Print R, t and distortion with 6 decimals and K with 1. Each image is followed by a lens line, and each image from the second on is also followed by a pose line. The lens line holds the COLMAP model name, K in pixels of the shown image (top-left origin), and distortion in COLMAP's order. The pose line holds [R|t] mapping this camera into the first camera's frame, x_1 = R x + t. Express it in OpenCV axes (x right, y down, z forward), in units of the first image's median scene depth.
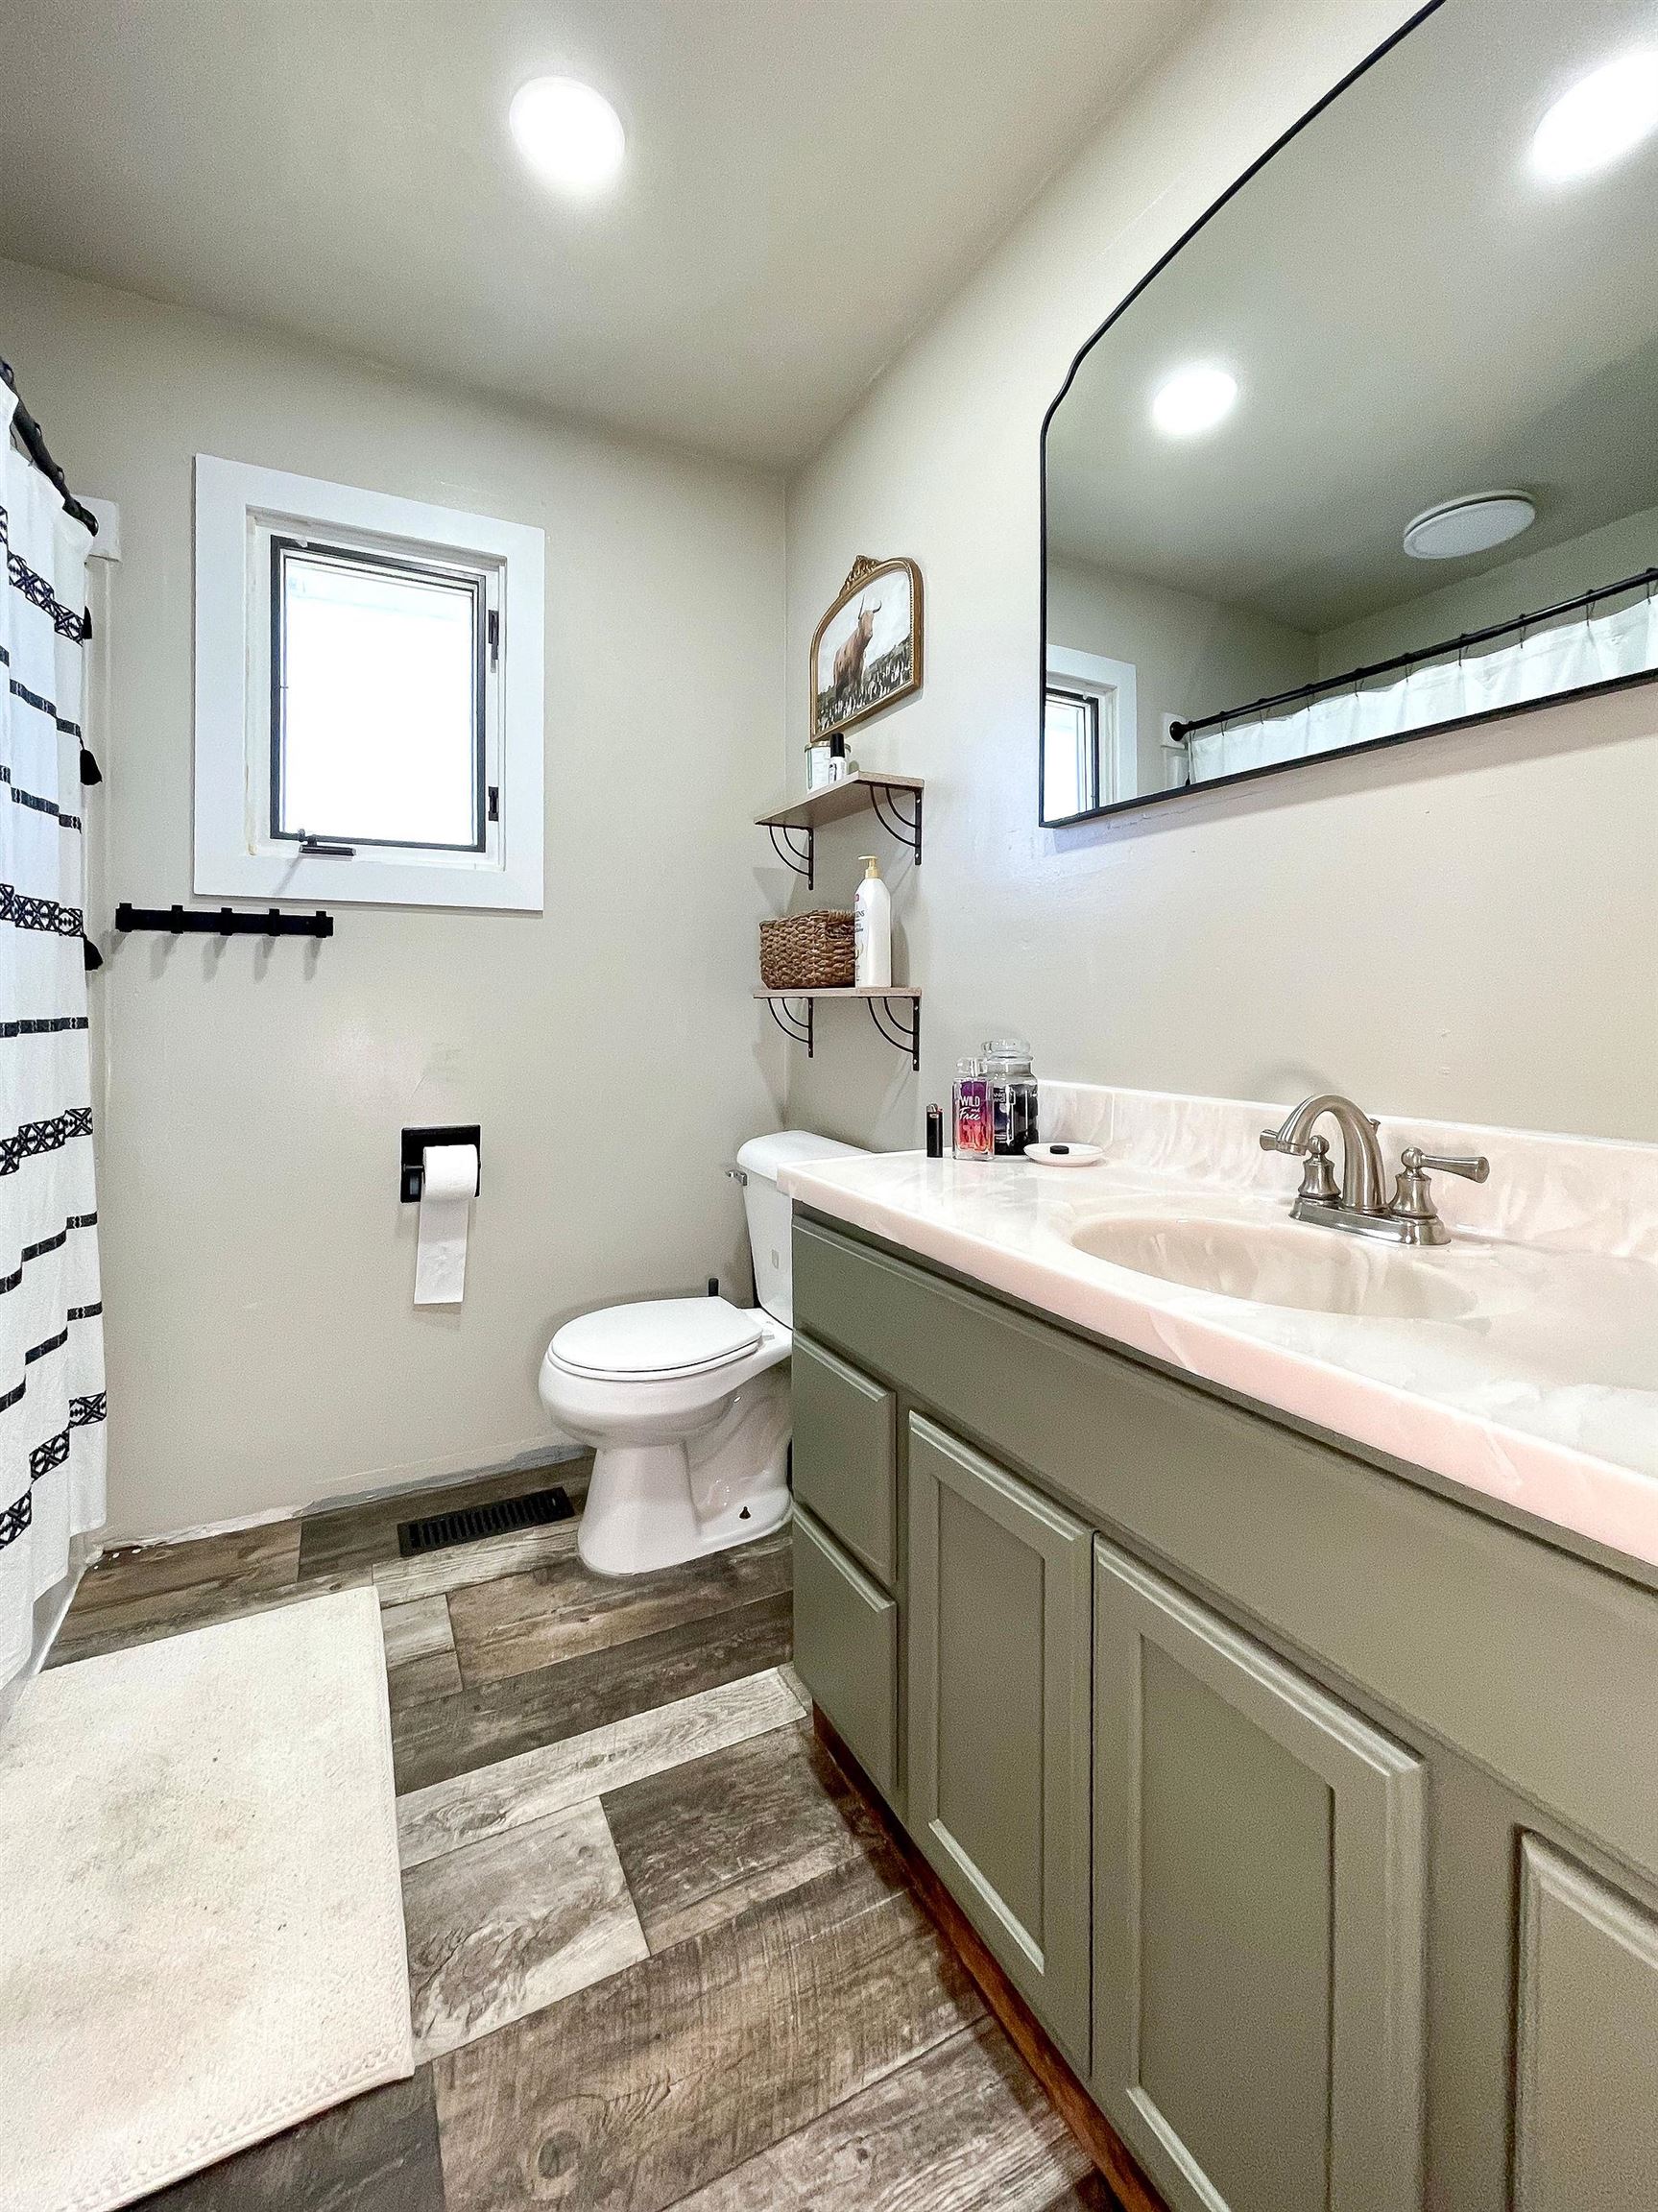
lens RADIAL K [[952.2, 0, 837.1], [0, 952.2, 1012.5], [0, 0, 1]] dist [-0.002744, -0.000283]
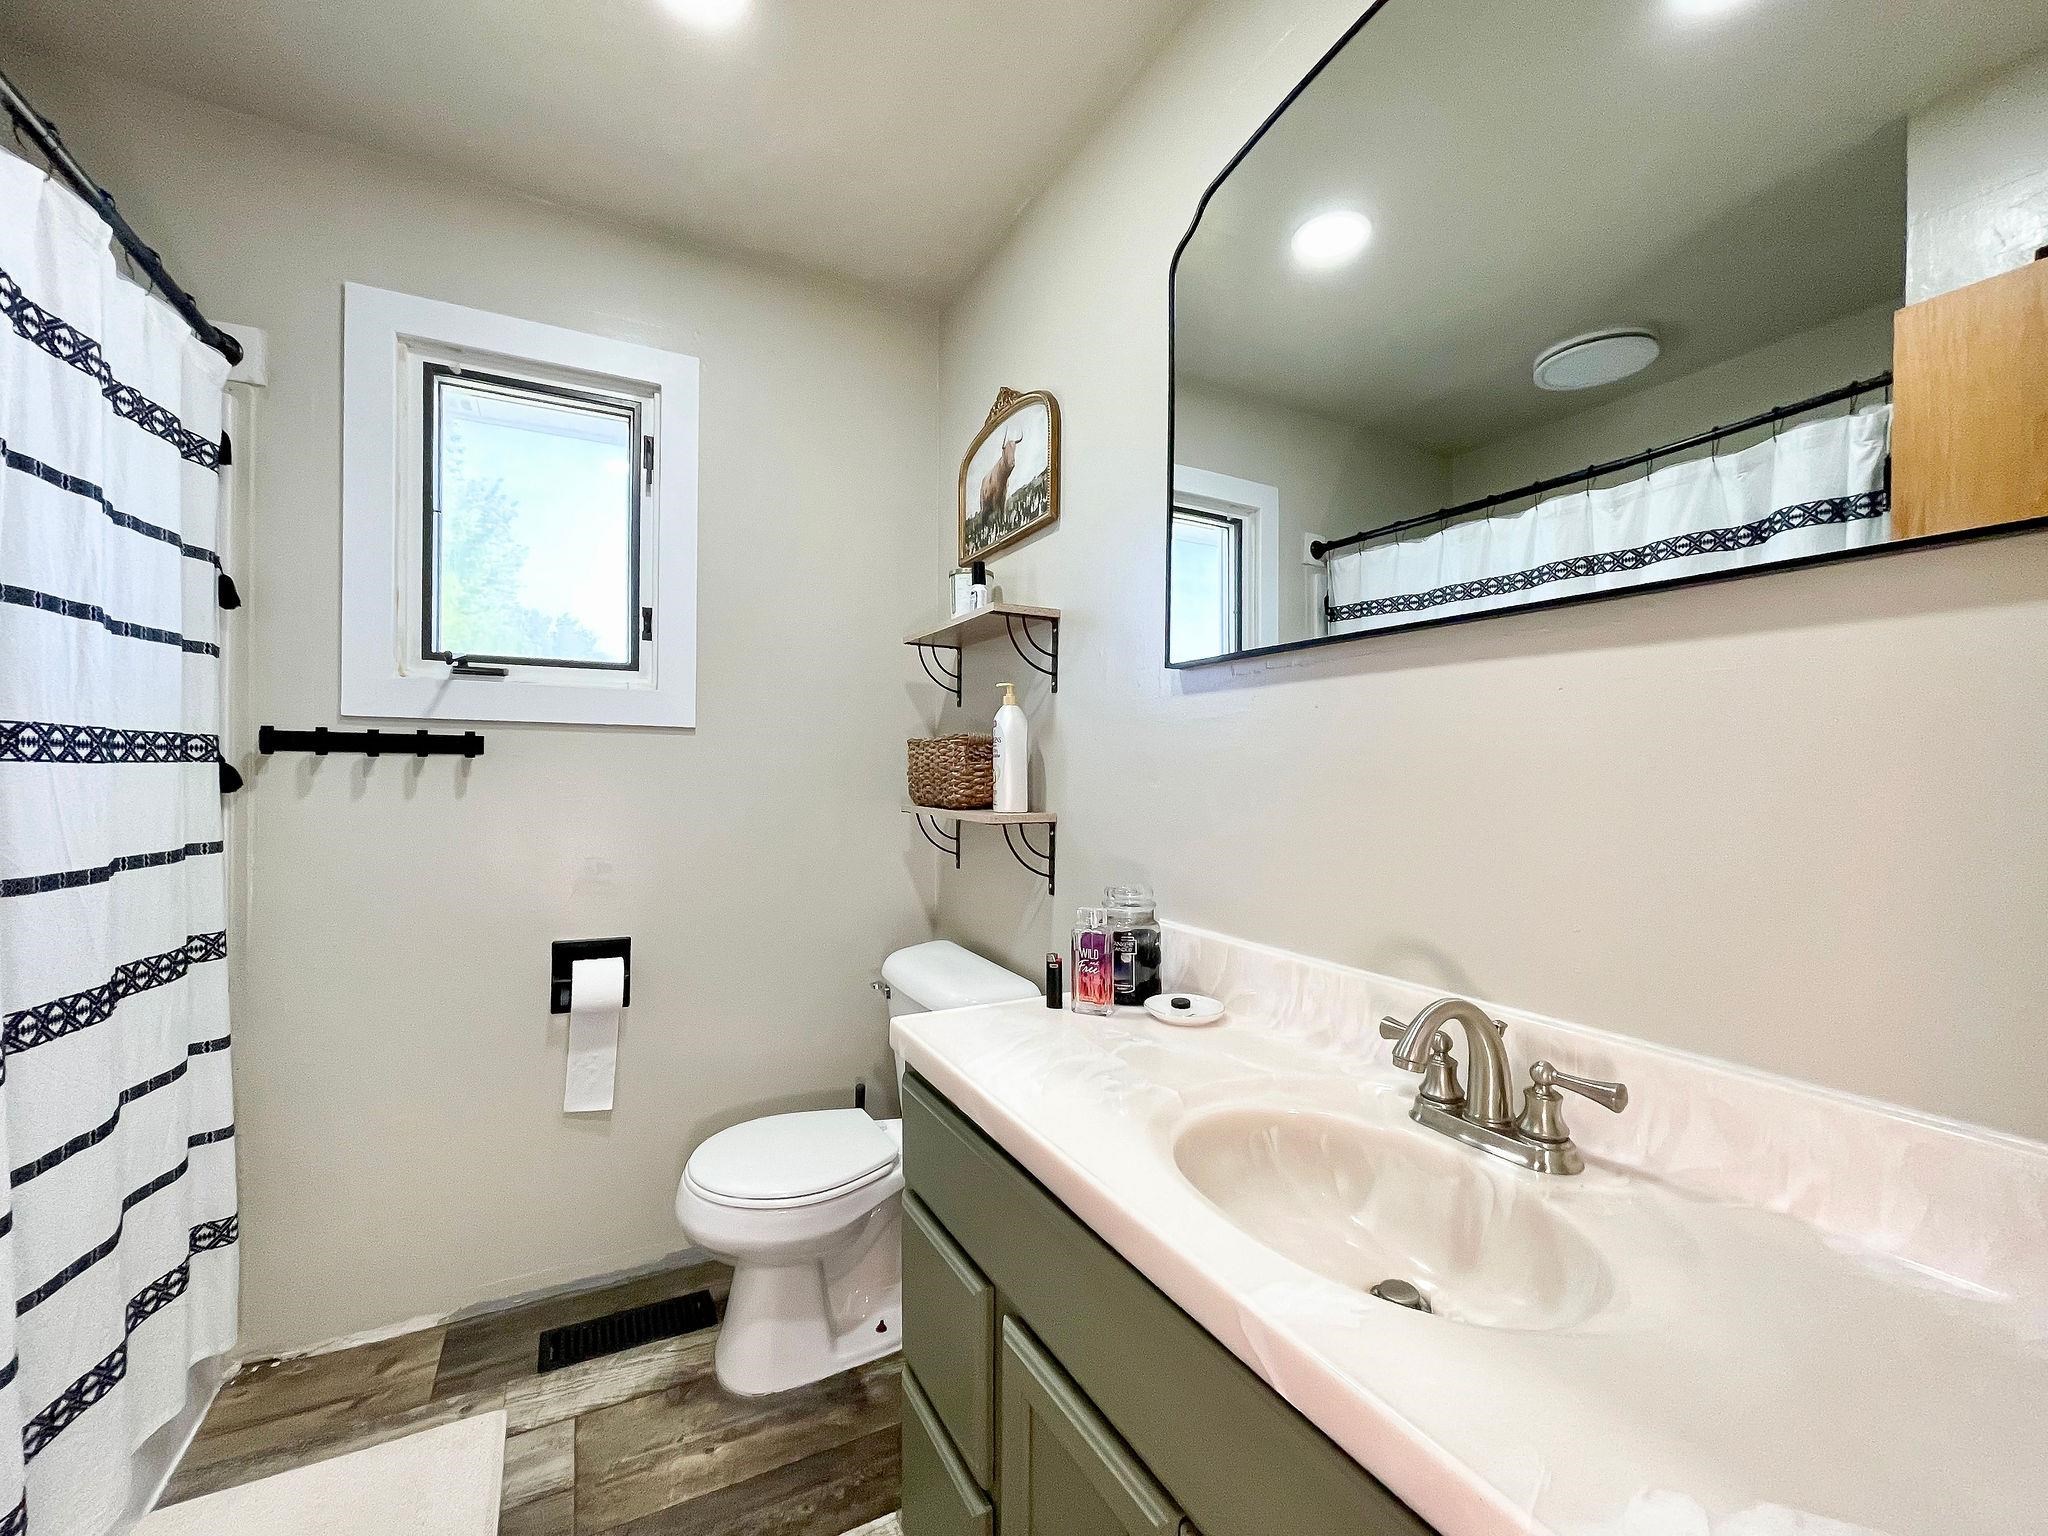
lens RADIAL K [[858.6, 0, 1020.9], [0, 858.6, 778.6], [0, 0, 1]] dist [-0.000509, 0.000469]
pose [[0.999960, 0.008656, 0.002213, 0.047243], [-0.008646, 0.999951, -0.004757, -0.058465], [-0.002254, 0.004738, 0.999986, 0.083154]]
